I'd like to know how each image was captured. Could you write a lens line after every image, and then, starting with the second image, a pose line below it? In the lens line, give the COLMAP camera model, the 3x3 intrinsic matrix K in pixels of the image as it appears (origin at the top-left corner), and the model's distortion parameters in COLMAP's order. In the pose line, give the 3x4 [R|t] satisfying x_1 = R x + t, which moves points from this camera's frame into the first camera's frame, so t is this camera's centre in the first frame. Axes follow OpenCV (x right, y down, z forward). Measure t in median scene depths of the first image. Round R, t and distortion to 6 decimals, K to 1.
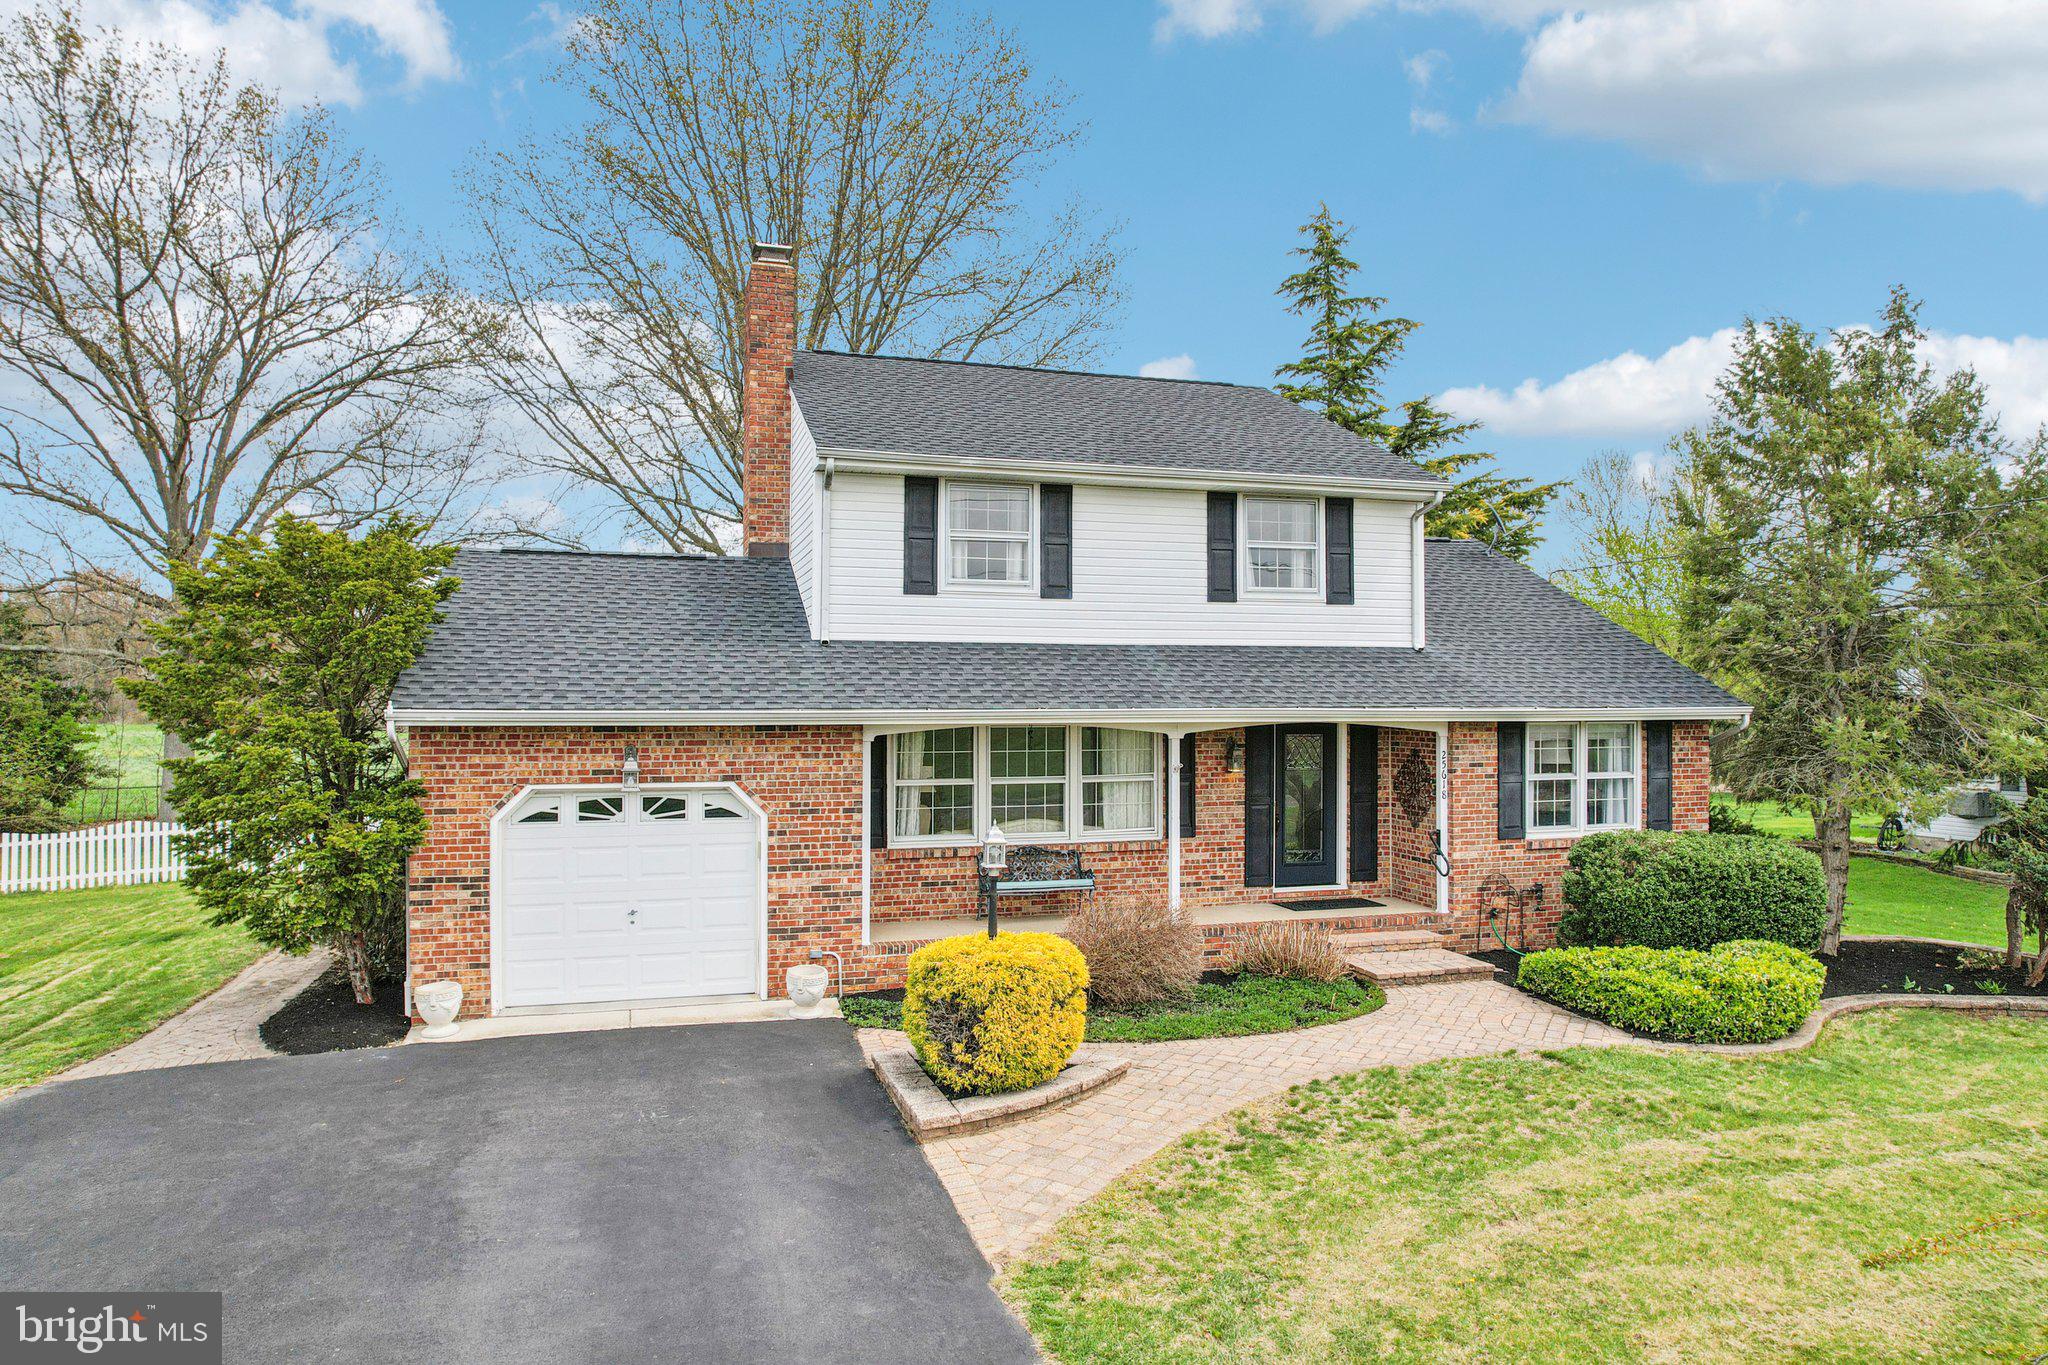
lens RADIAL K [[1300.0, 0, 1033.0], [0, 1300.0, 706.0], [0, 0, 1]] dist [-0.071575, 0.056548]
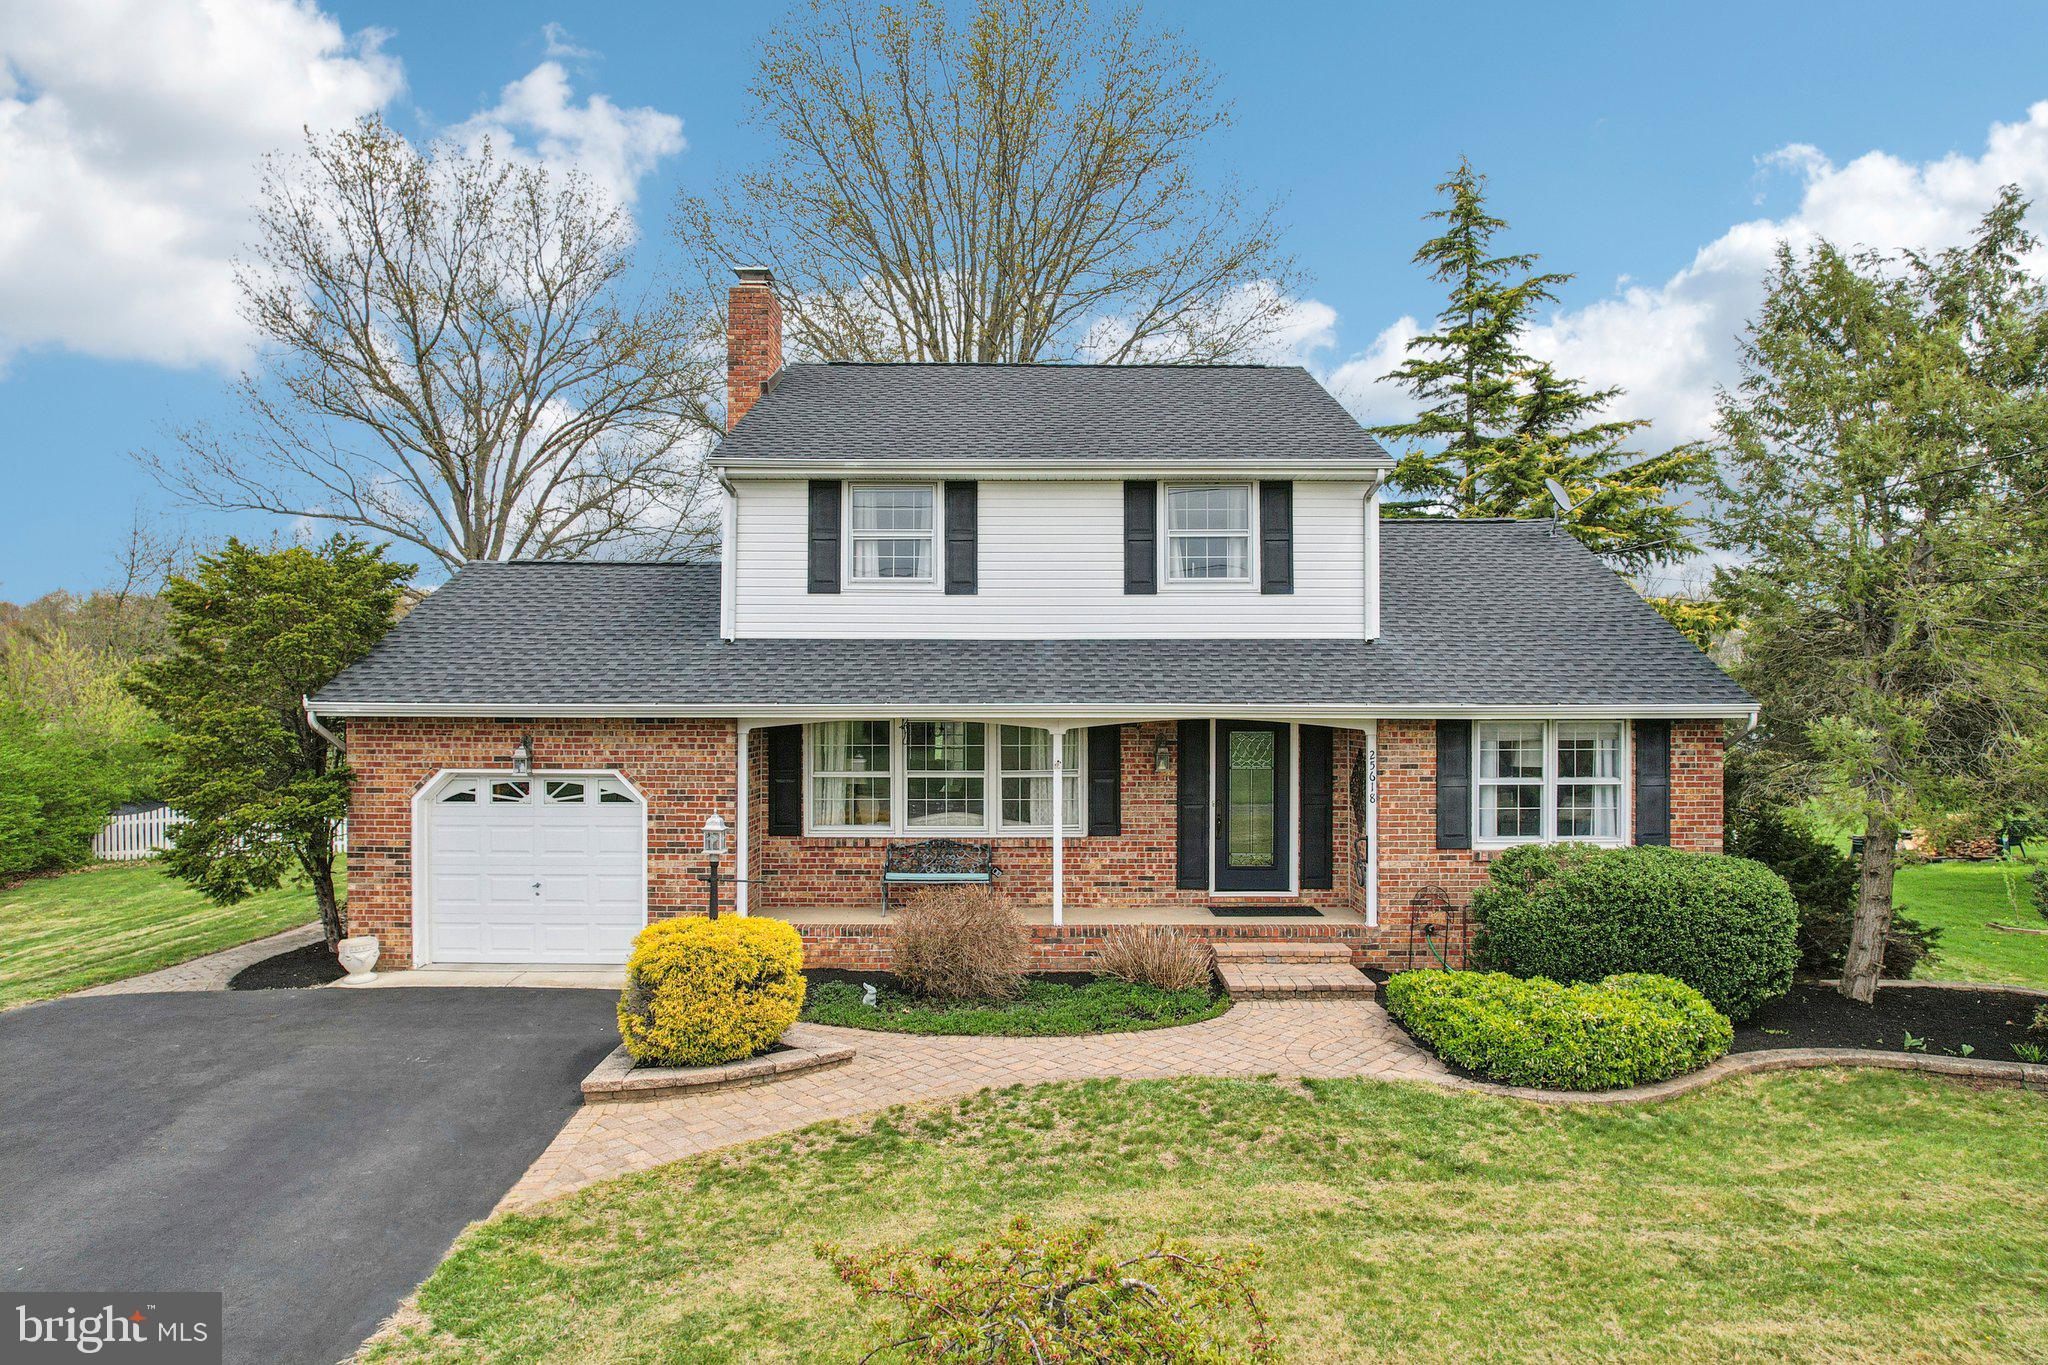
lens RADIAL K [[1300.0, 0, 1033.0], [0, 1300.0, 706.0], [0, 0, 1]] dist [-0.071575, 0.056548]
pose [[0.959159, 0.003209, -0.282851, 0.392775], [-0.002516, 0.999993, 0.002812, 0.001047], [0.282858, -0.001986, 0.959160, 0.052239]]
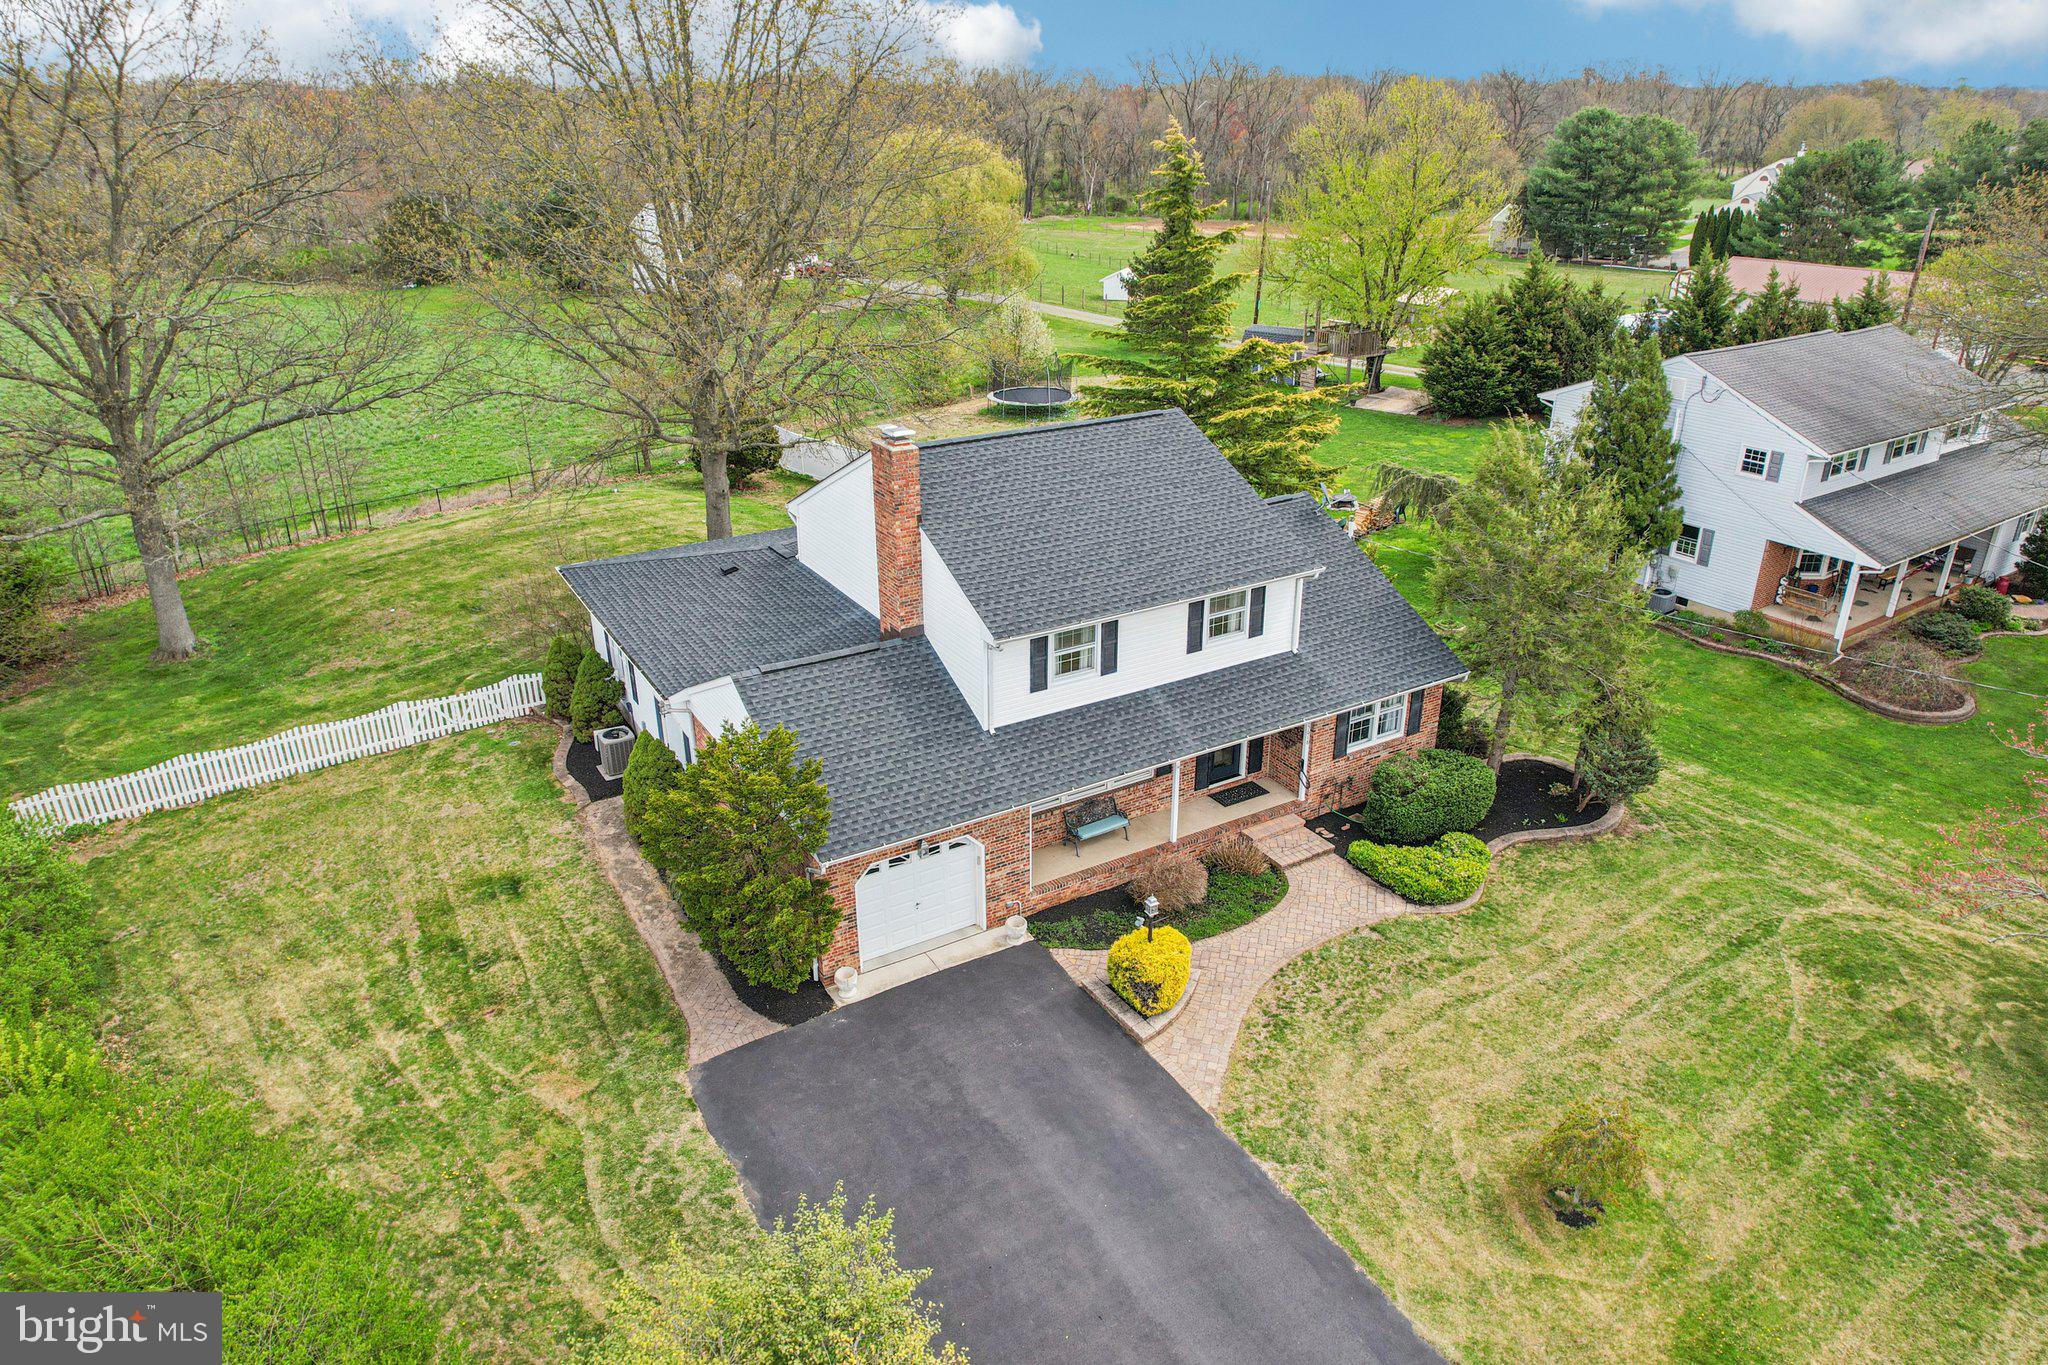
lens RADIAL K [[1286.9, 0, 1022.7], [0, 1286.9, 711.3], [0, 0, 1]] dist [-0.066848, 0.052234]
pose [[0.971433, -0.110623, 0.209954, -0.493182], [0.012992, 0.908170, 0.418399, -0.816498], [-0.236958, -0.403719, 0.883664, -0.525822]]
